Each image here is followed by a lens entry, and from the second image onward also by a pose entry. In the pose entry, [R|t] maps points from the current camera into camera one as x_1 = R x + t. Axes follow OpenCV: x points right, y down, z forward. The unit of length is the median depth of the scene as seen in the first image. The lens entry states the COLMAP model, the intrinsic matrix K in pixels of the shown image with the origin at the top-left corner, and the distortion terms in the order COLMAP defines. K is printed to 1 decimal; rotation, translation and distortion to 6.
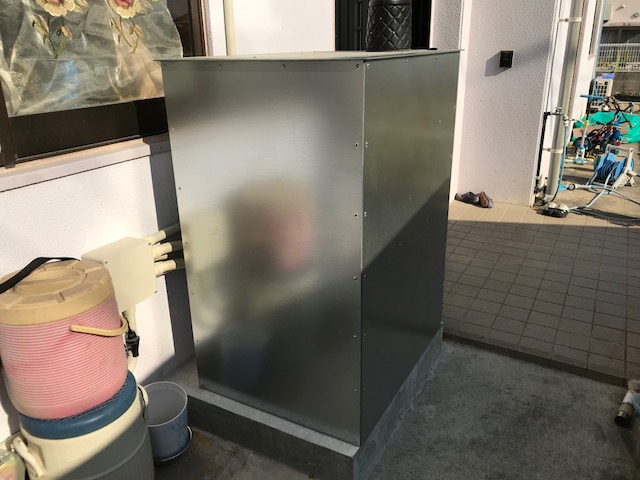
lens RADIAL K [[524.2, 0, 320.0], [0, 524.2, 240.0], [0, 0, 1]] dist [0.015007, -0.010809]
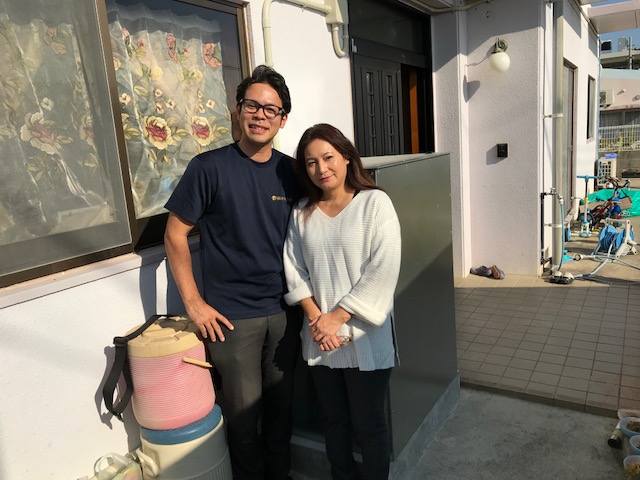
lens RADIAL K [[524.2, 0, 320.0], [0, 524.2, 240.0], [0, 0, 1]] dist [0.015007, -0.010809]
pose [[0.997696, -0.050642, -0.045154, -0.006406], [0.042291, 0.984571, -0.169801, 0.035959], [0.053056, 0.167500, 0.984443, -0.153056]]
